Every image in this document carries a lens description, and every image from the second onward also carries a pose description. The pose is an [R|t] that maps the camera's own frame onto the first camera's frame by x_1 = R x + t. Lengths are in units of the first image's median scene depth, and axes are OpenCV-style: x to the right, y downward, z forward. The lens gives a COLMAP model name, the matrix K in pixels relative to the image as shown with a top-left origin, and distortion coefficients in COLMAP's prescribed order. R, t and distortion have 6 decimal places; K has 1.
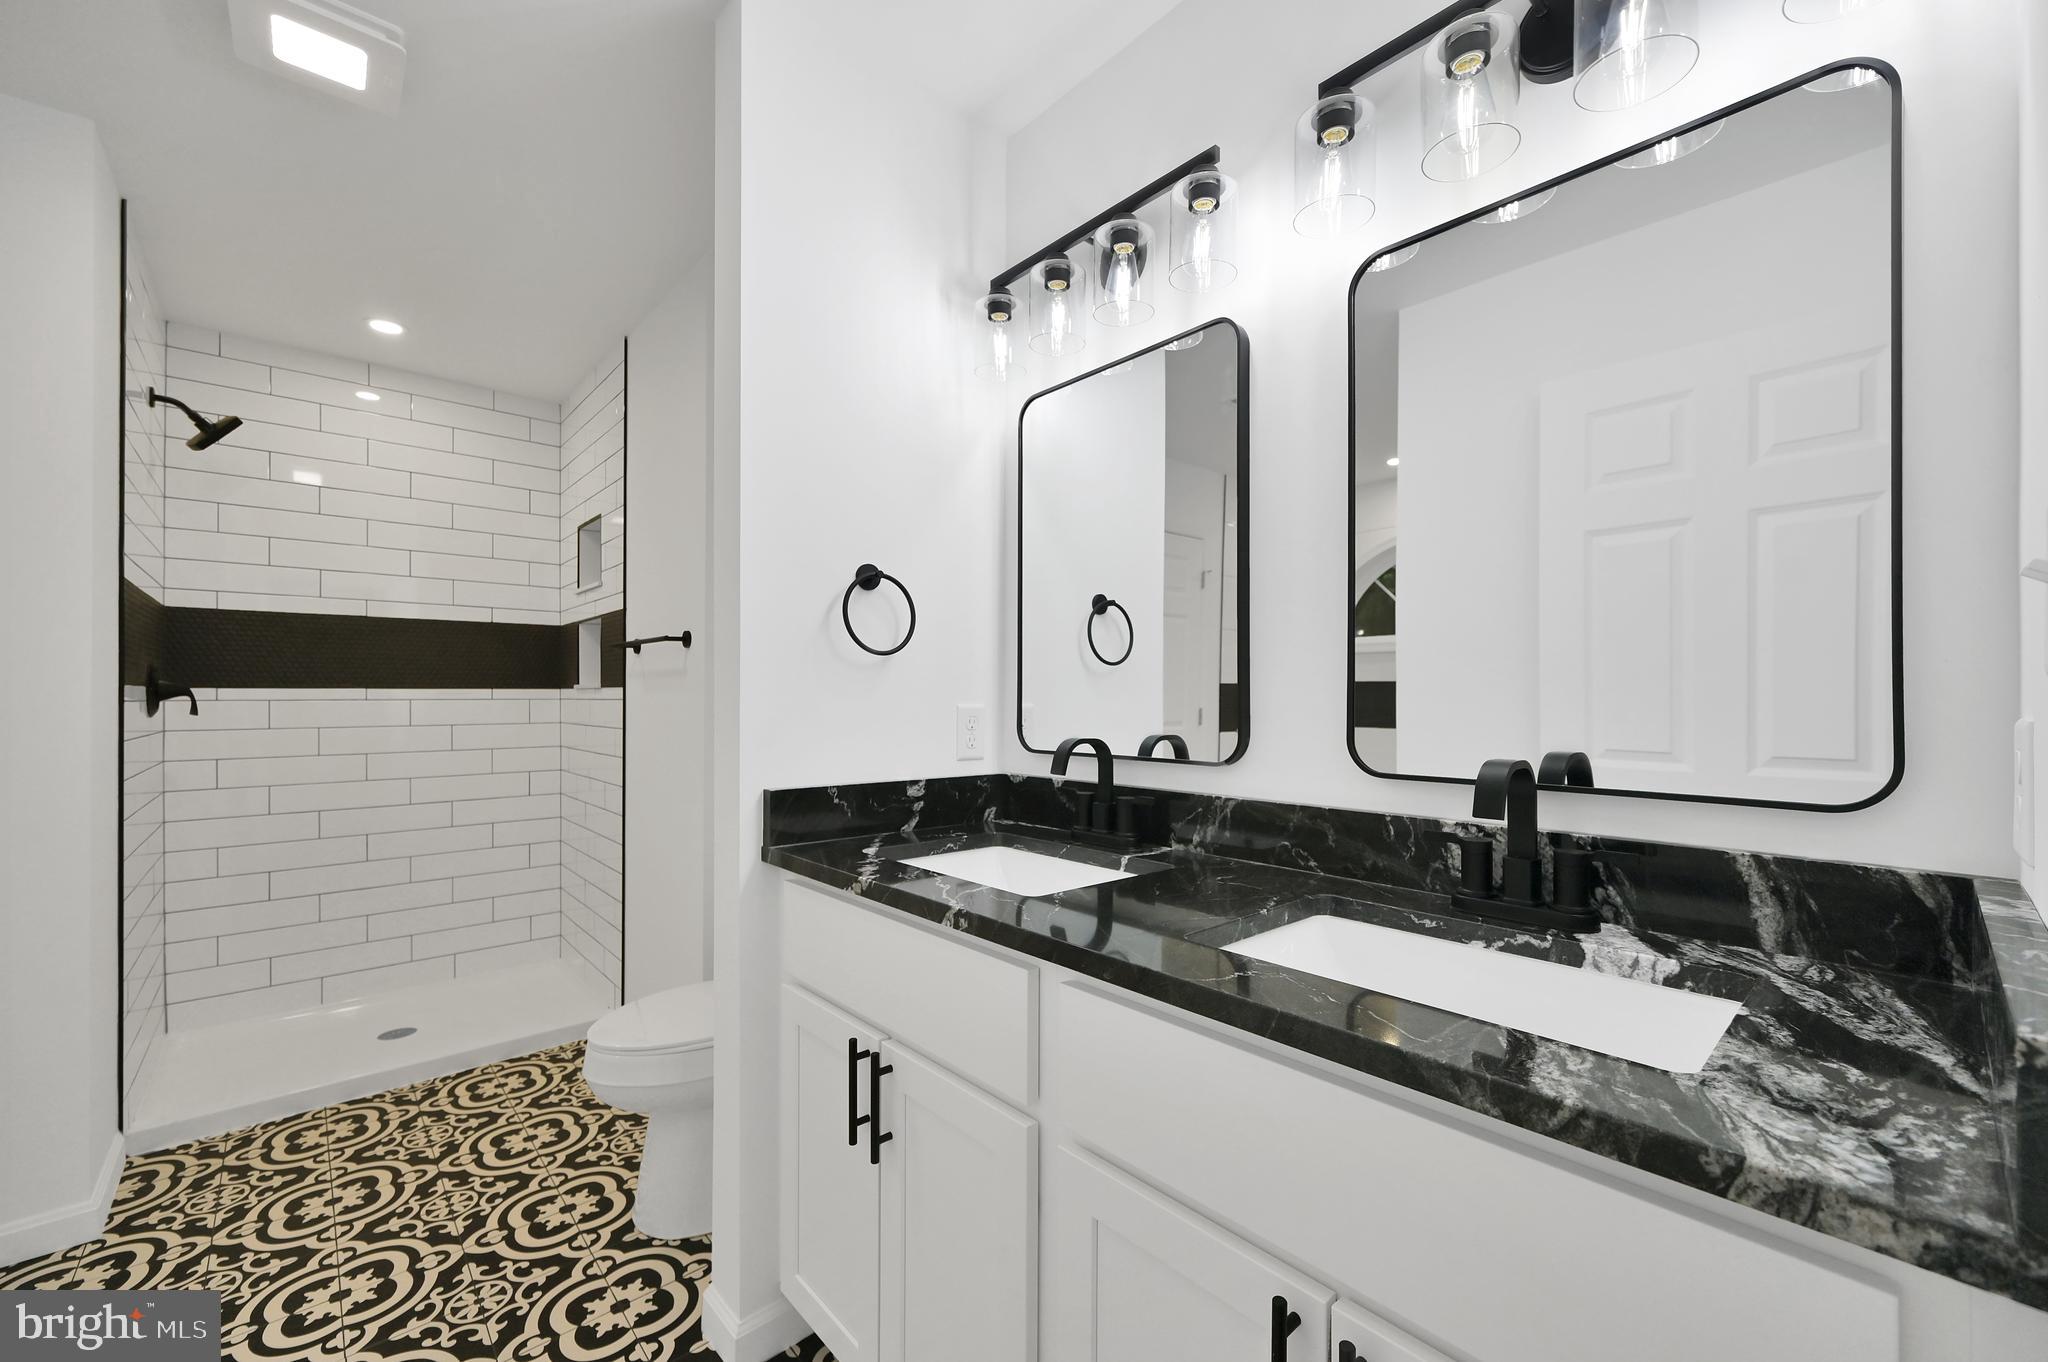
lens RADIAL K [[806.9, 0, 1026.6], [0, 806.9, 672.7], [0, 0, 1]] dist [-0.000447, 0.000405]
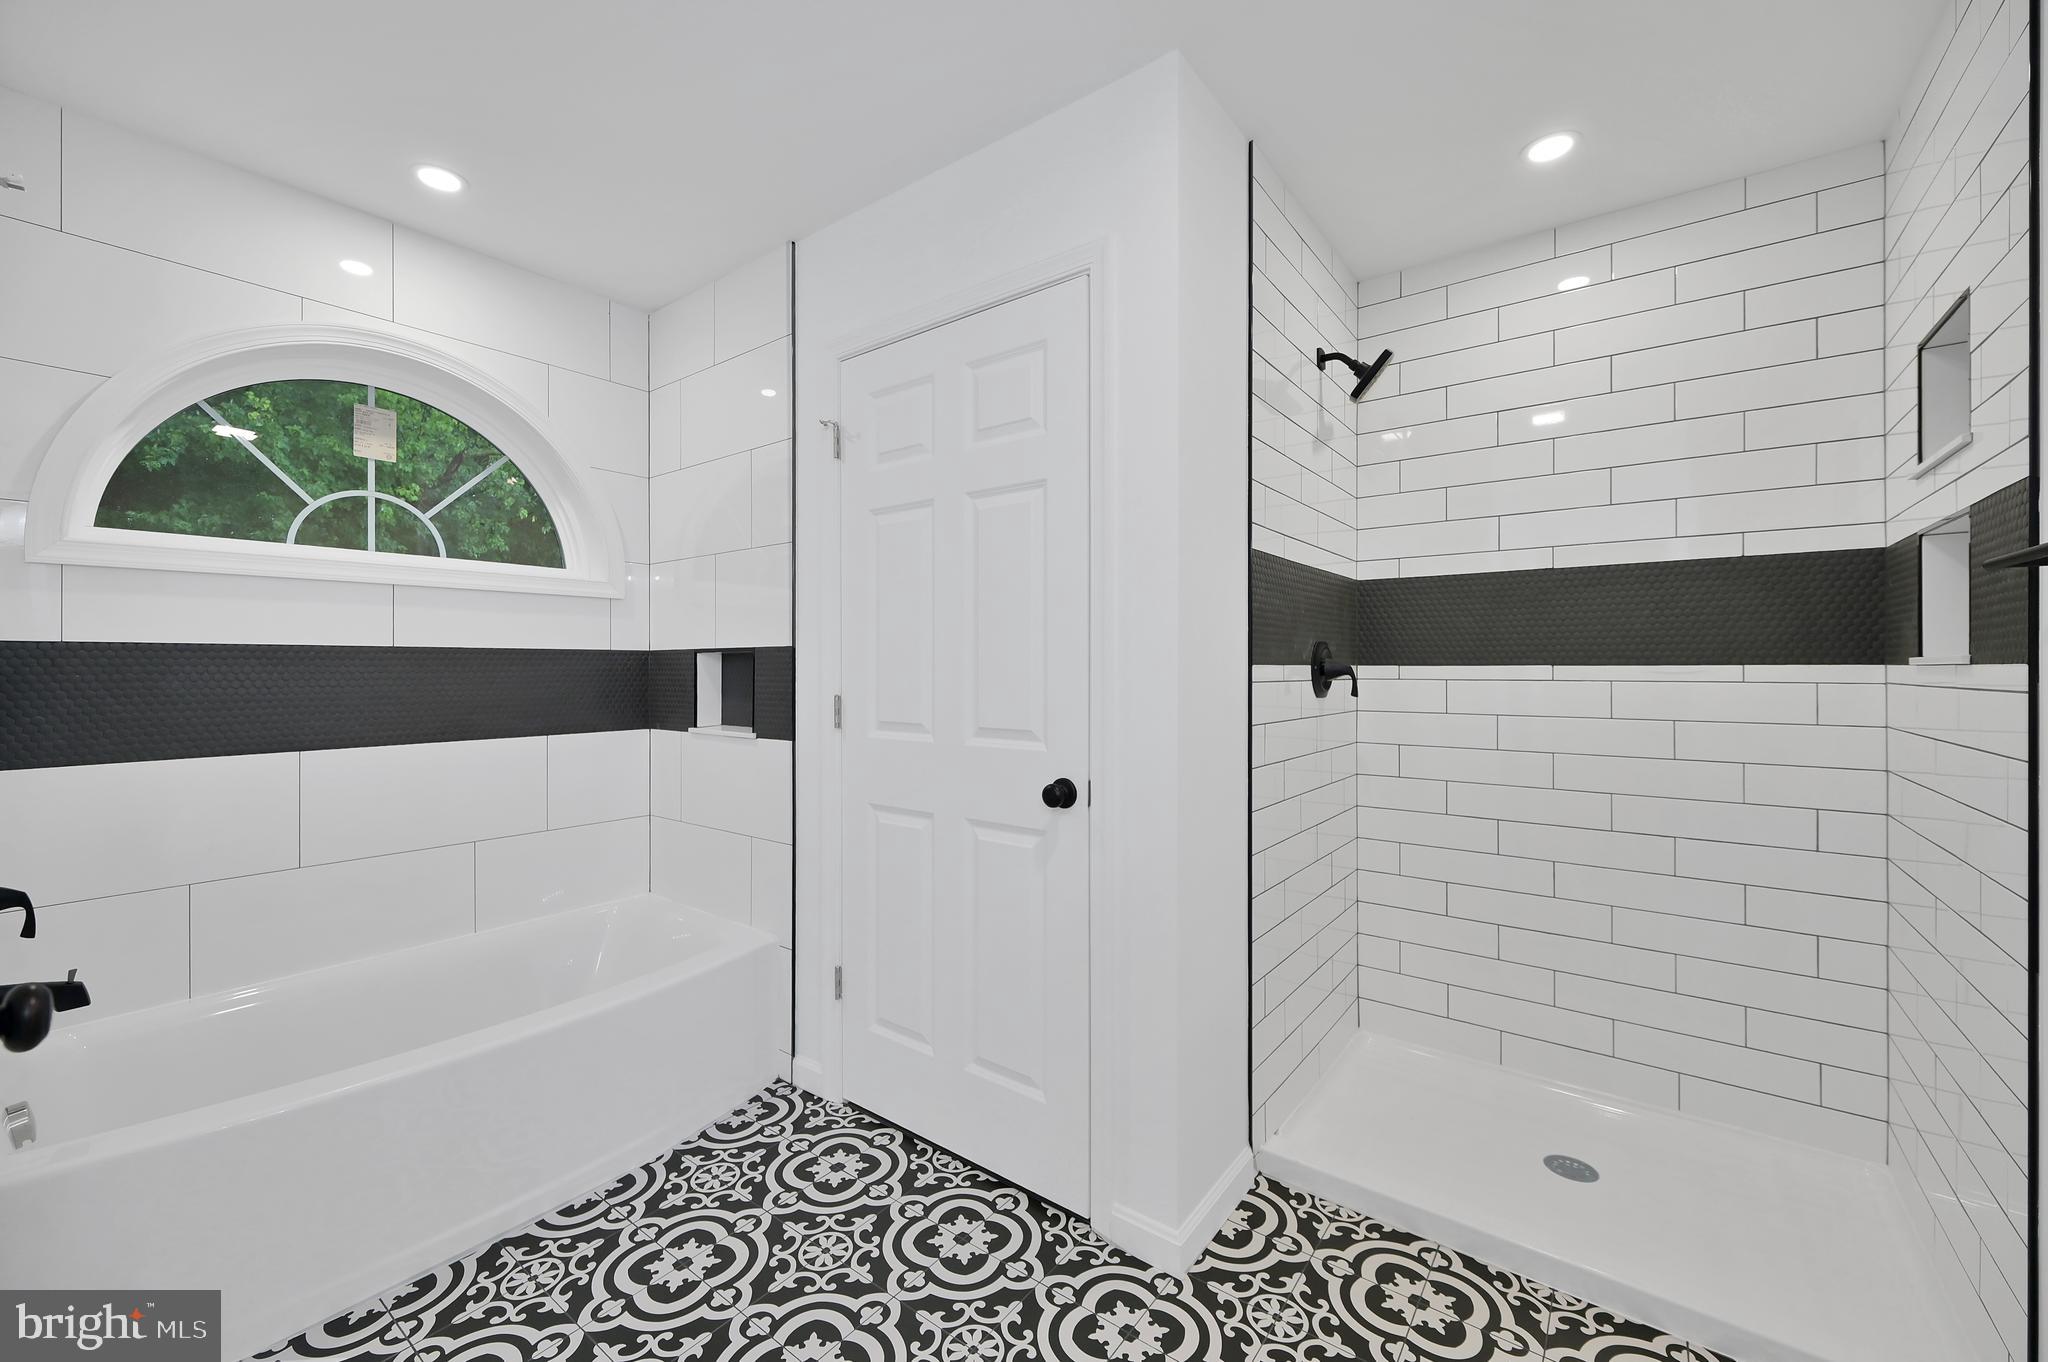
lens RADIAL K [[806.9, 0, 1026.6], [0, 806.9, 672.7], [0, 0, 1]] dist [-0.000447, 0.000405]
pose [[0.173813, 0.009492, -0.984733, -0.250820], [0.025855, 0.999565, 0.014199, 0.005180], [0.984439, -0.027928, 0.173492, 0.582290]]
